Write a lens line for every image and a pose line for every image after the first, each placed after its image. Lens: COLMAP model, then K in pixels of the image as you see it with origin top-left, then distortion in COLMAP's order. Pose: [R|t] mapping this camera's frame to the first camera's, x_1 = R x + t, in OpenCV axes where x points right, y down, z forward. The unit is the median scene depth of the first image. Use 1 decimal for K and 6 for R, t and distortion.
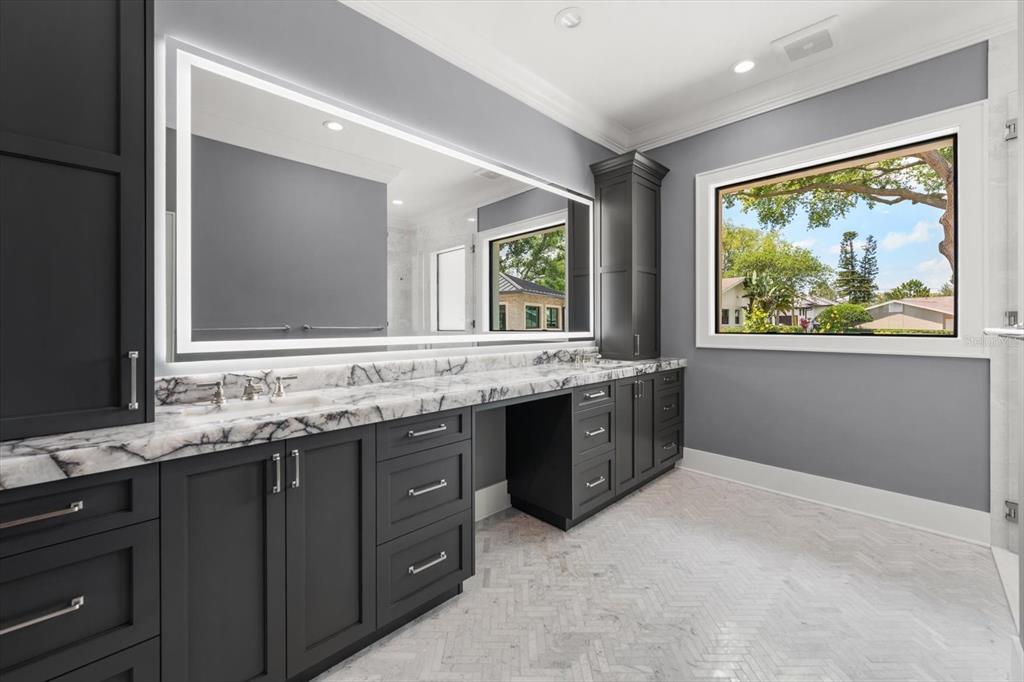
lens RADIAL K [[392.6, 0, 512.3], [0, 392.6, 326.4], [0, 0, 1]] dist [0.000426, -0.000007]
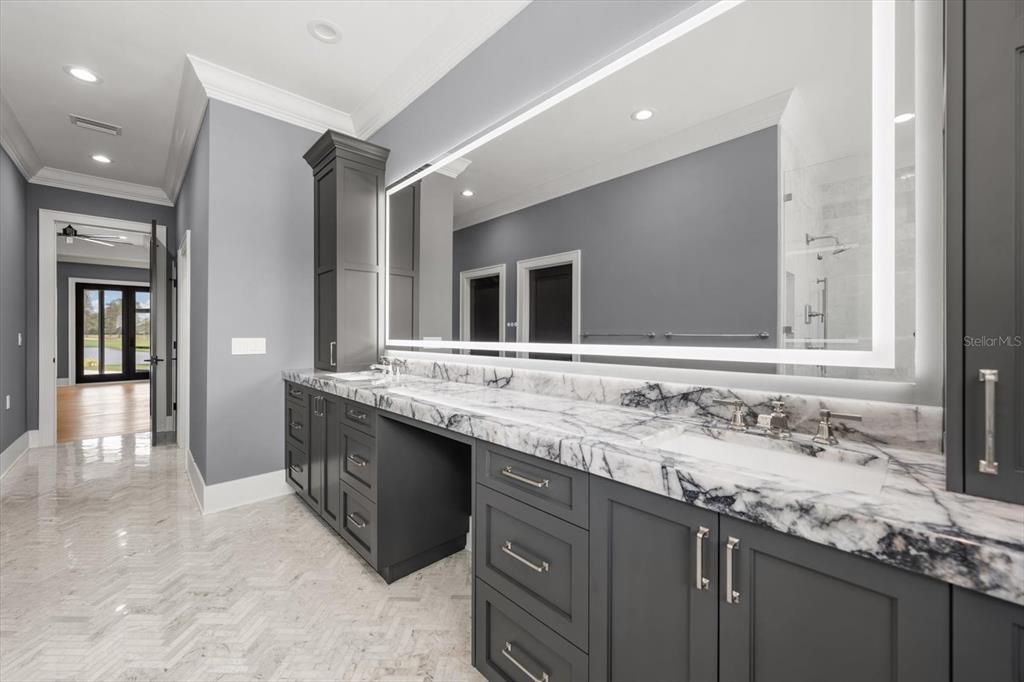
lens RADIAL K [[387.9, 0, 507.9], [0, 387.9, 337.0], [0, 0, 1]] dist [-0.002098, -0.000278]
pose [[-0.000486, 0.009286, -0.999957, 0.706994], [-0.005126, 0.999944, 0.009289, 0.003498], [0.999987, 0.005130, -0.000438, 1.031332]]
